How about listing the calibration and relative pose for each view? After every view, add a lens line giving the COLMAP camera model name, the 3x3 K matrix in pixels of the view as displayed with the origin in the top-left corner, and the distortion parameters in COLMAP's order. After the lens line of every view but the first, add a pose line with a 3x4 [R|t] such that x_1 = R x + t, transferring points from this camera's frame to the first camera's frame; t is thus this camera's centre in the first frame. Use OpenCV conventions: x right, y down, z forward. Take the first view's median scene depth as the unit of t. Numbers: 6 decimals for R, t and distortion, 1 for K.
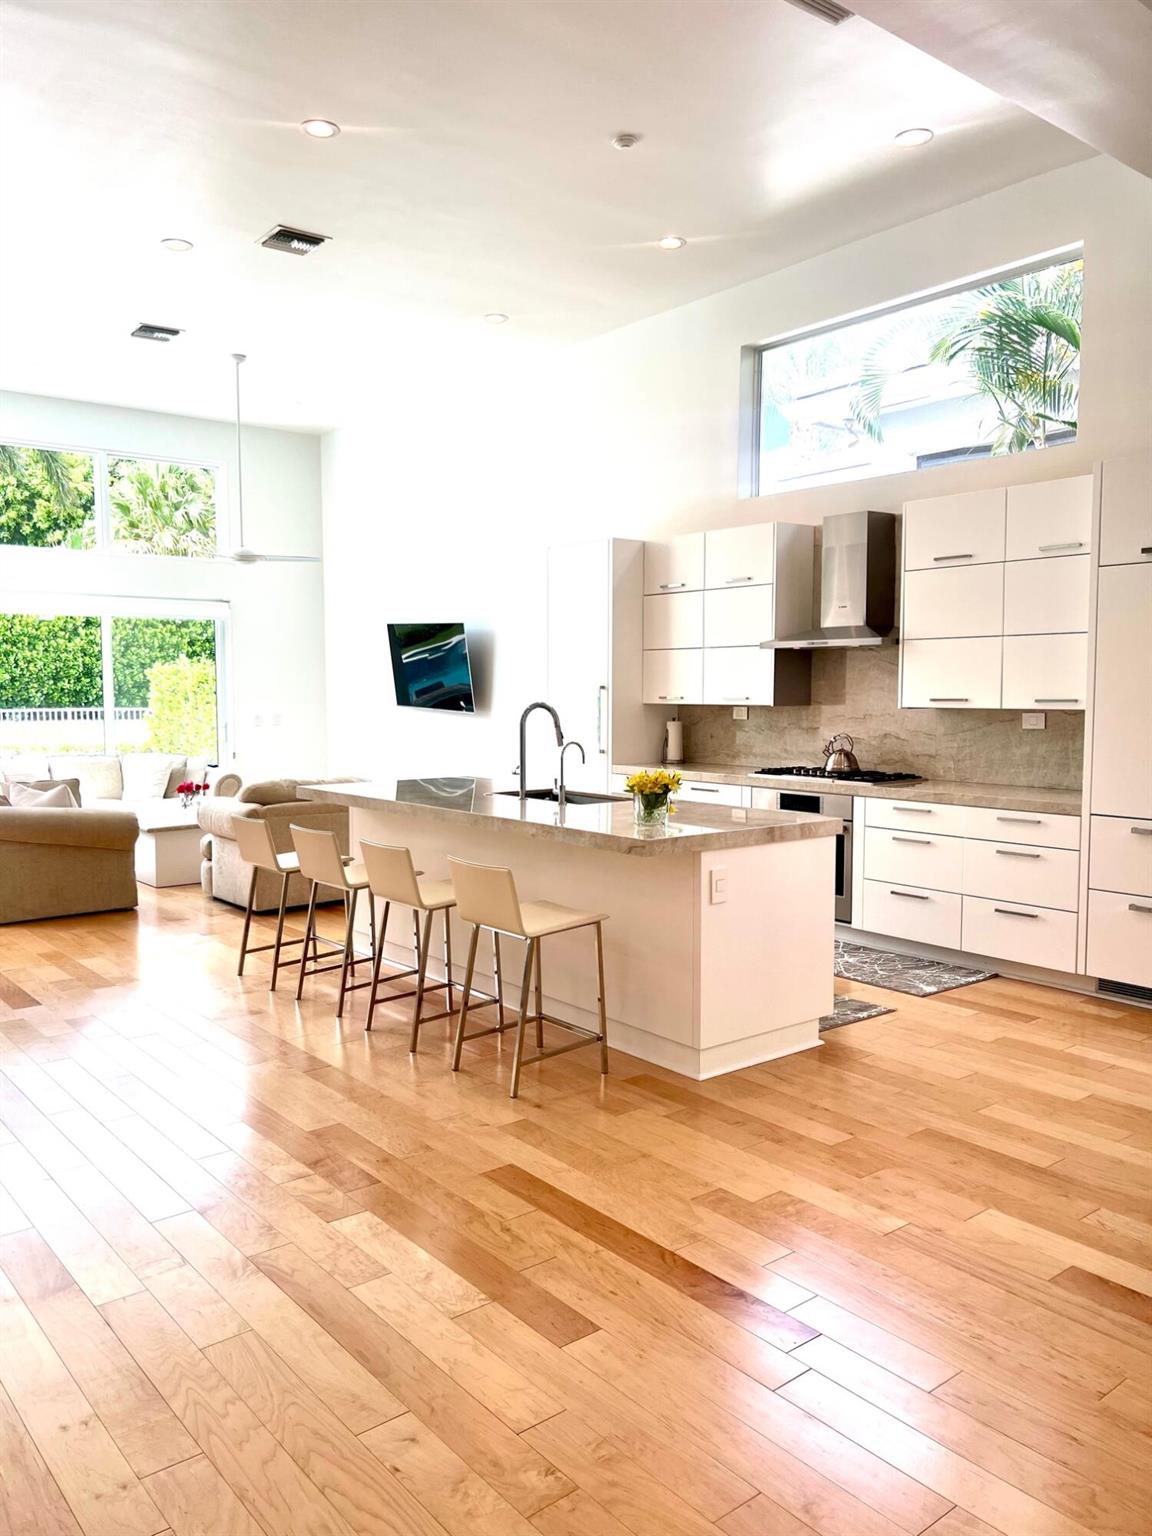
lens RADIAL K [[1157.1, 0, 576.0], [0, 1157.1, 768.0], [0, 0, 1]] dist [0.082501, -0.082974]
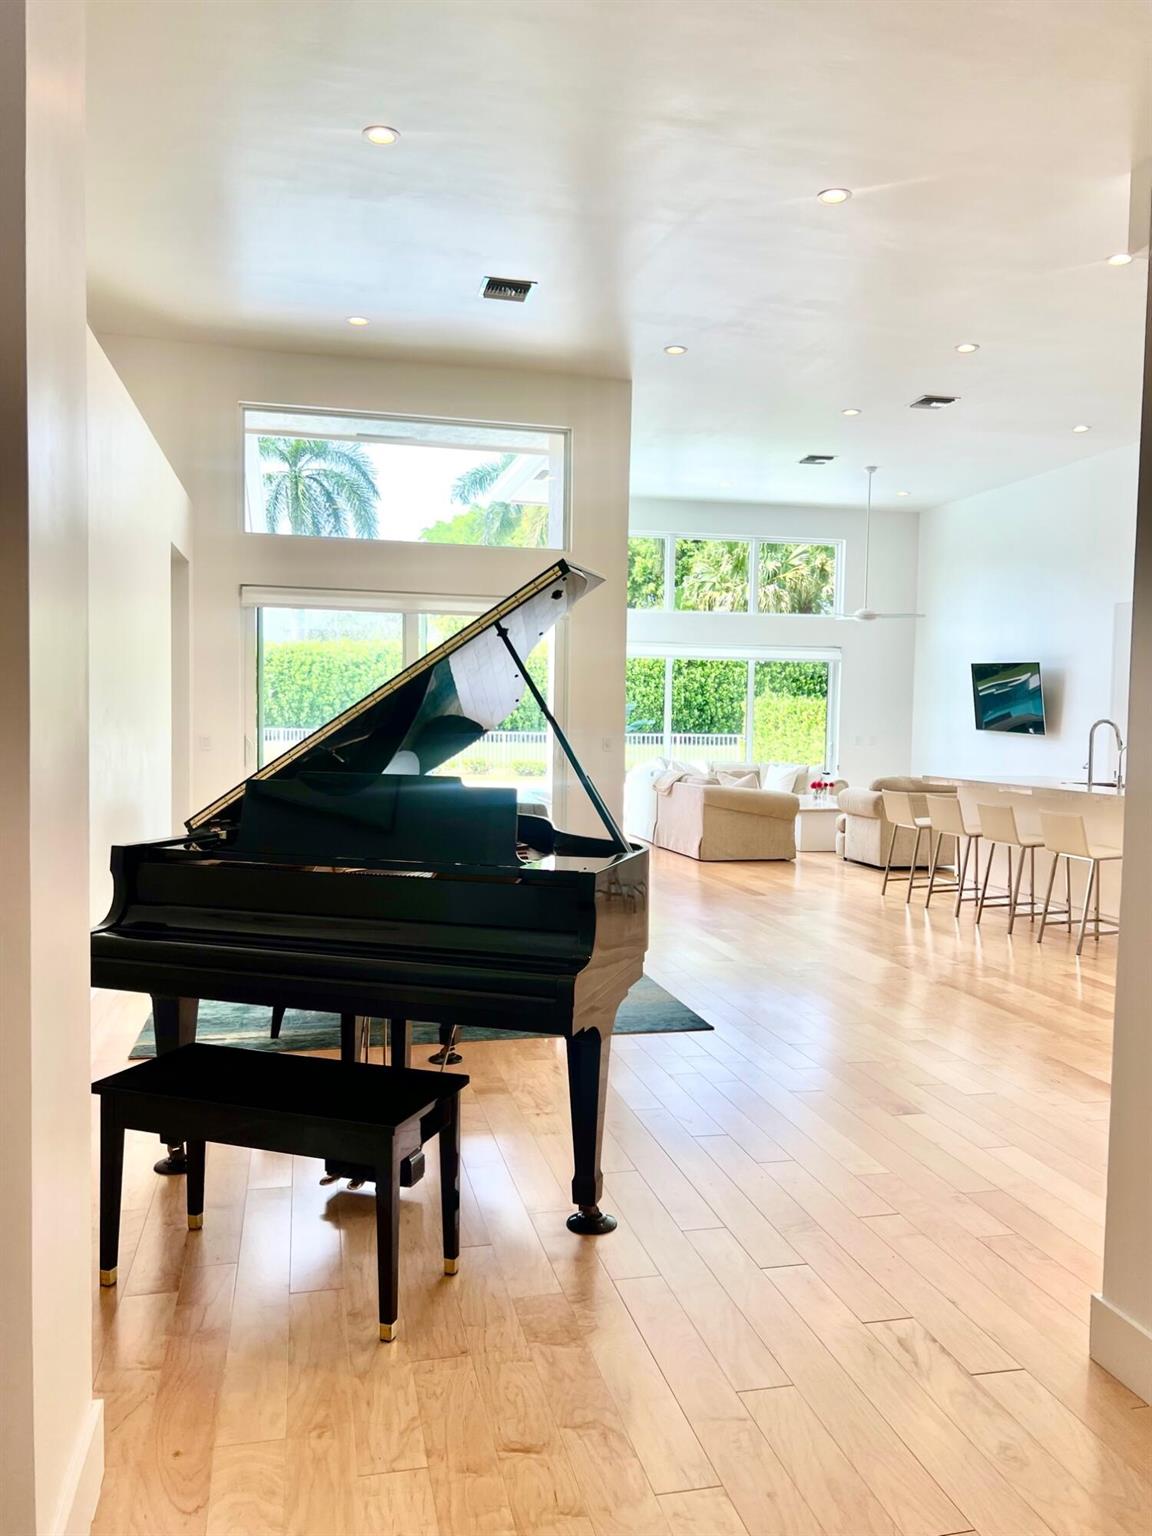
lens RADIAL K [[1171.8, 0, 576.0], [0, 1171.8, 768.0], [0, 0, 1]] dist [0.086833, -0.264114]
pose [[0.899366, 0.035775, -0.435731, 0.010721], [-0.050122, 0.998512, -0.021472, 0.040212], [0.434315, 0.041151, 0.899821, -0.354634]]
